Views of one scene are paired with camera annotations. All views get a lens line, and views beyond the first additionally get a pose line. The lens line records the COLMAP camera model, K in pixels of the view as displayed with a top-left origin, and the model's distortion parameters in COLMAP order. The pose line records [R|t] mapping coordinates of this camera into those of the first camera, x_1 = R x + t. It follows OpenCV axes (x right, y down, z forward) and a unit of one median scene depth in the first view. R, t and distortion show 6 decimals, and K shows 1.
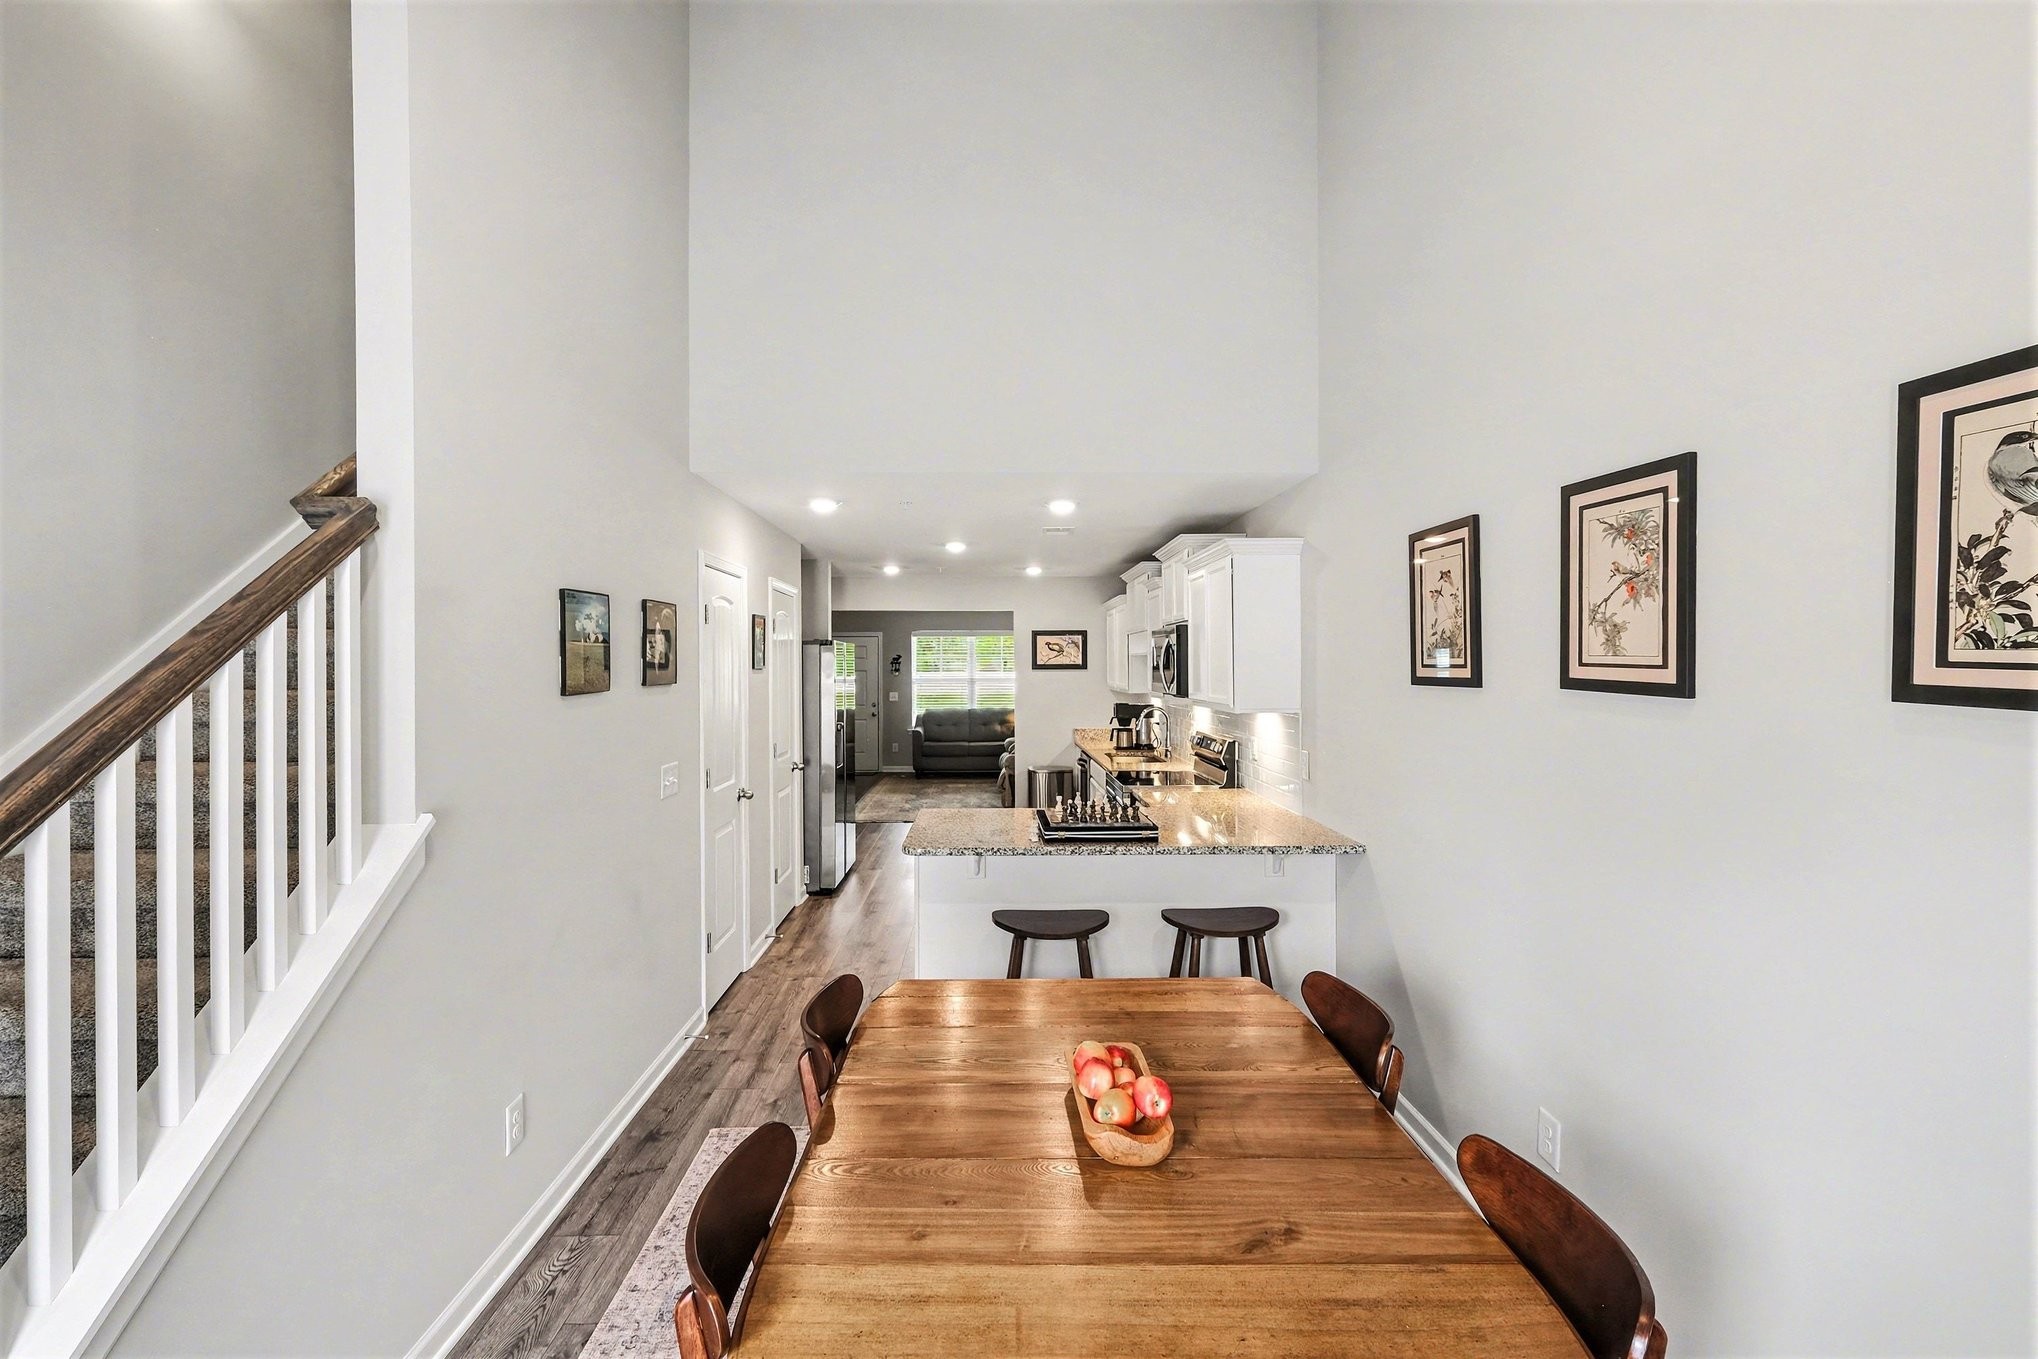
lens RADIAL K [[889.4, 0, 1014.8], [0, 889.4, 667.9], [0, 0, 1]] dist [-0.000668, 0.000200]
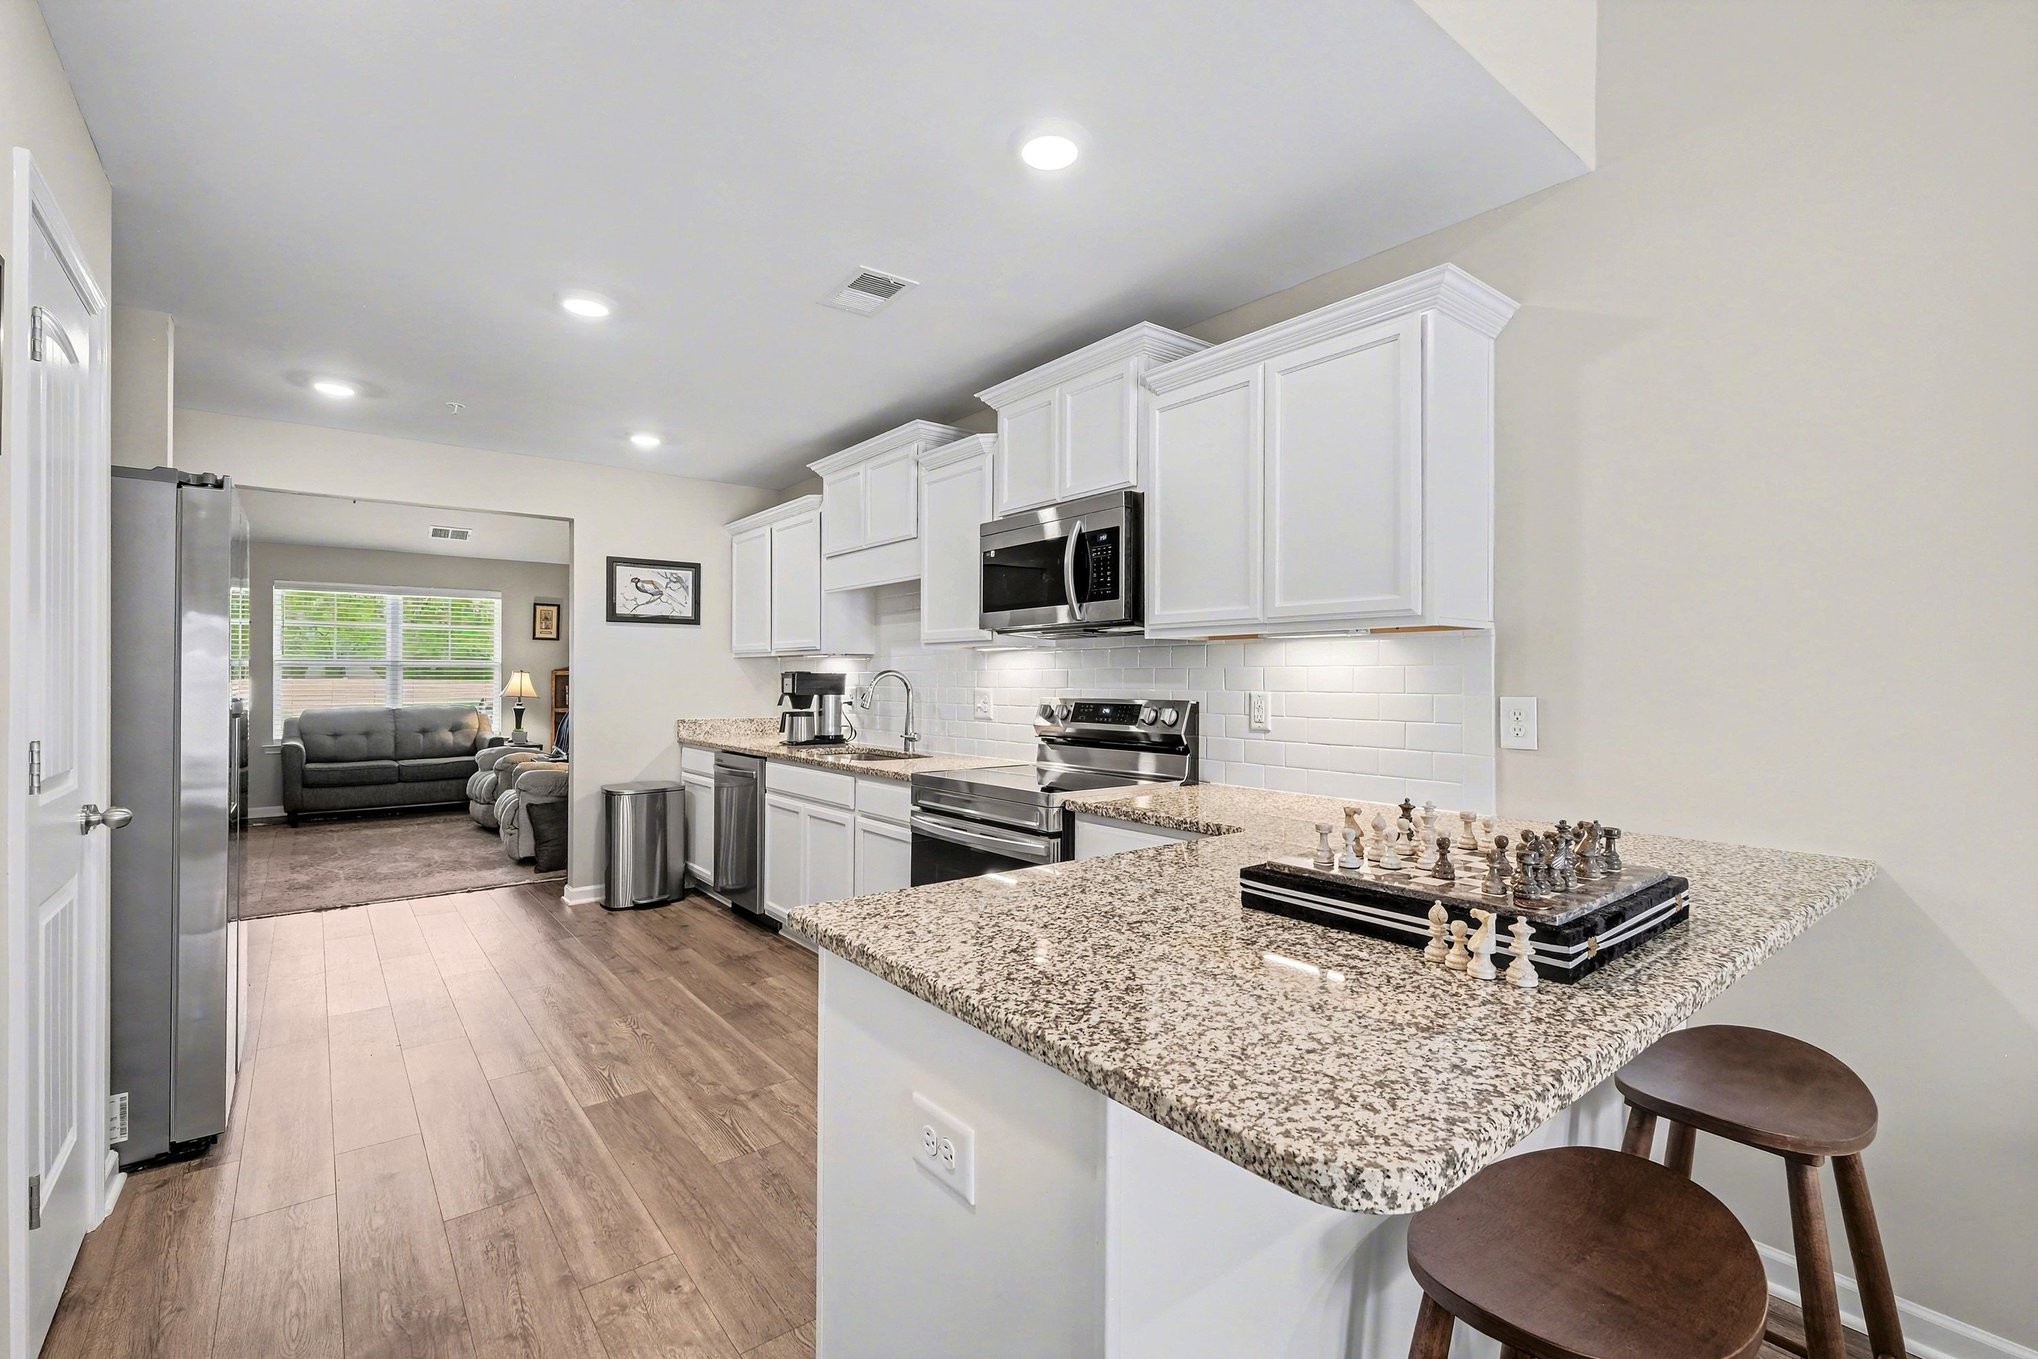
lens RADIAL K [[889.4, 0, 1014.8], [0, 889.4, 667.9], [0, 0, 1]] dist [-0.000668, 0.000200]
pose [[0.798148, 0.010586, 0.602368, -0.135150], [-0.001239, 0.999872, -0.015930, 0.046719], [-0.602460, 0.011969, 0.798059, 0.406448]]
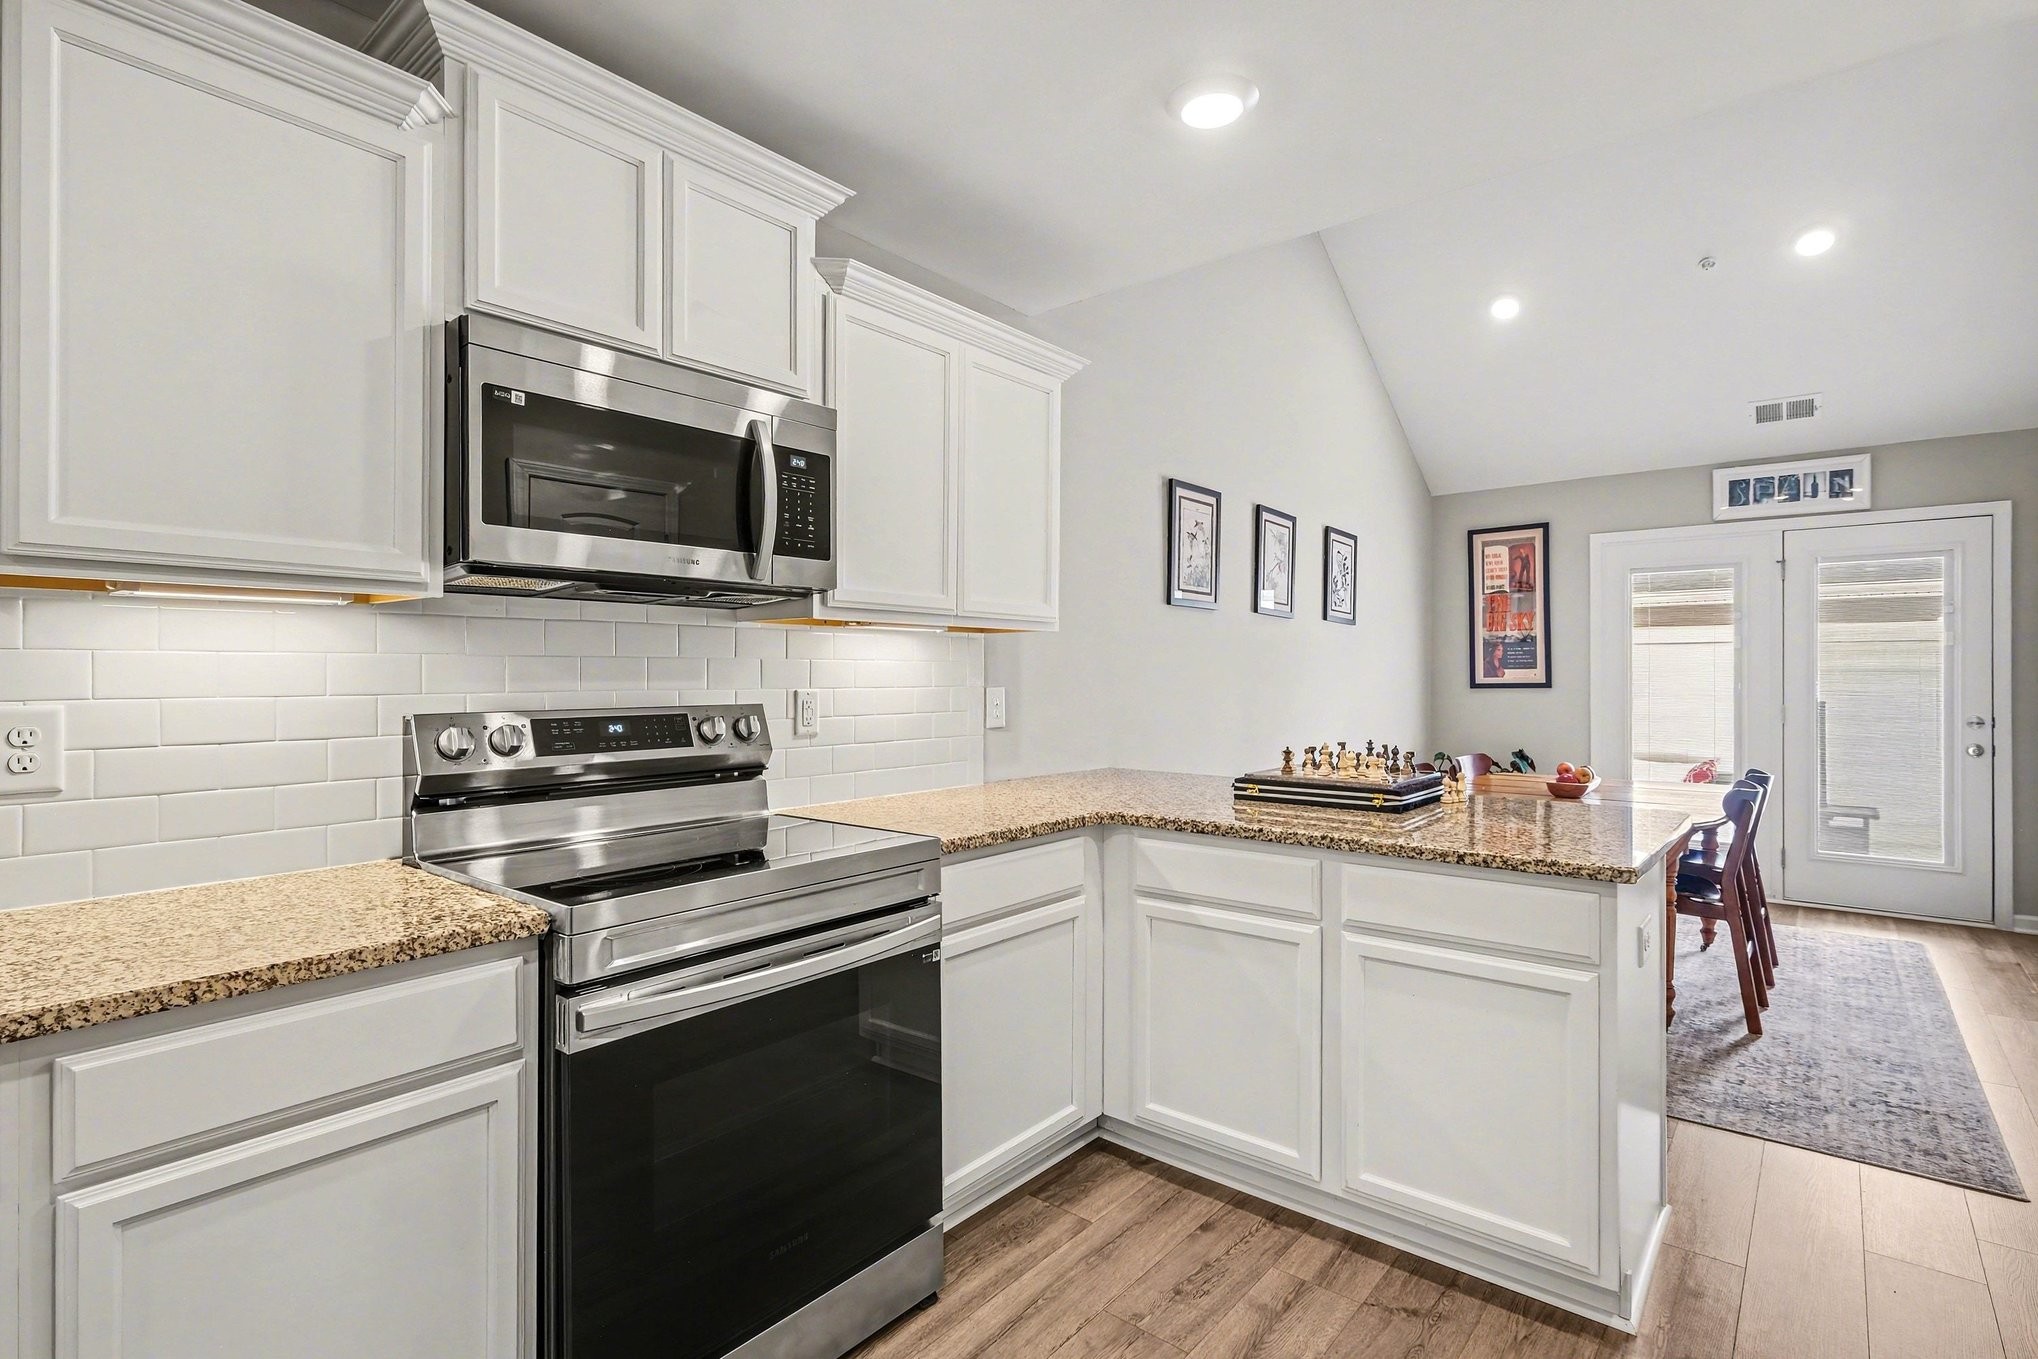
lens RADIAL K [[977.6, 0, 1014.2], [0, 977.6, 670.3], [0, 0, 1]] dist [0.010167, 0.000154]
pose [[-0.749293, 0.006182, 0.662210, -0.105693], [0.004201, 0.999981, -0.004581, 0.045857], [-0.662225, -0.000650, -0.749305, 0.882664]]
